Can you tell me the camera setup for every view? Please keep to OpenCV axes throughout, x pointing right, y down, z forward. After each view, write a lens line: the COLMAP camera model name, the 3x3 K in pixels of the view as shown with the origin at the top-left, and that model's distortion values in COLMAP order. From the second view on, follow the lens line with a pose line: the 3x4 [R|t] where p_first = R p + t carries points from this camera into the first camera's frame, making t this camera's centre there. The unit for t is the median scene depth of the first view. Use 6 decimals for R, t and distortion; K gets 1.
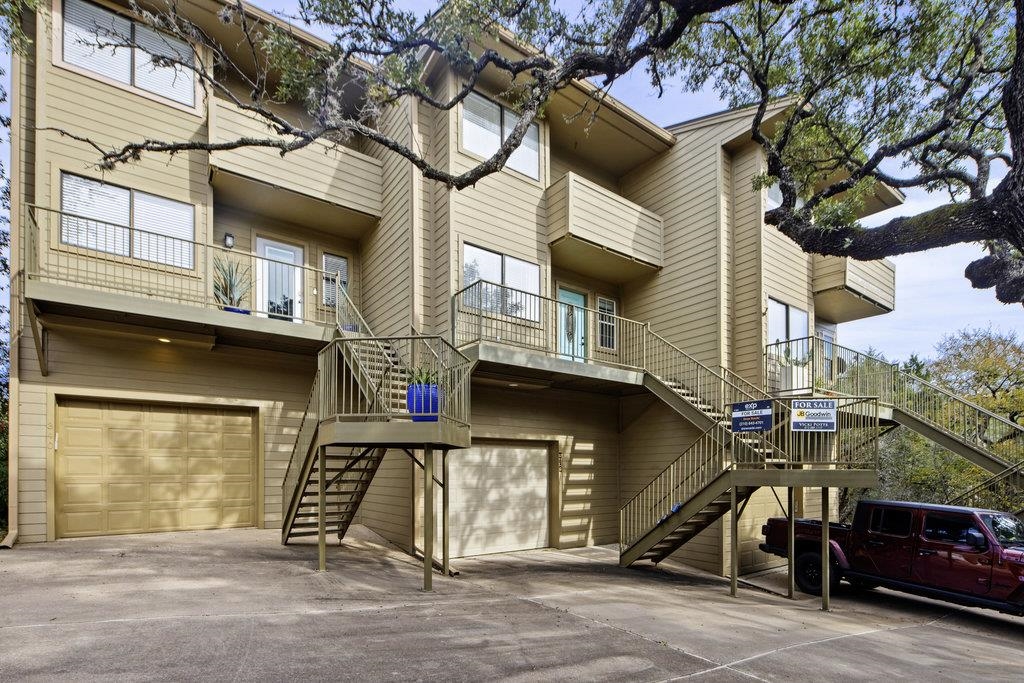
lens RADIAL K [[492.3, 0, 512.9], [0, 492.3, 289.7], [0, 0, 1]] dist [0.000062, -0.000392]
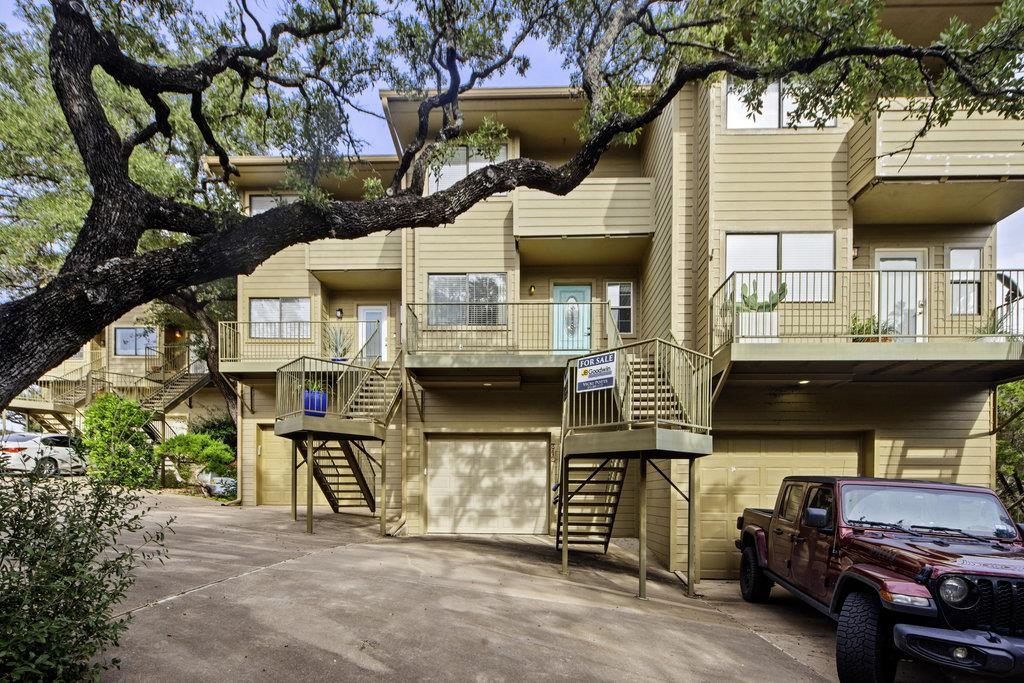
lens RADIAL K [[507.0, 0, 512.6], [0, 507.0, 293.8], [0, 0, 1]] dist [-0.002668, -0.000620]
pose [[0.752976, -0.241729, -0.612041, 0.810527], [0.219088, 0.969114, -0.113220, 0.138747], [0.620506, -0.048839, 0.782679, 0.141925]]
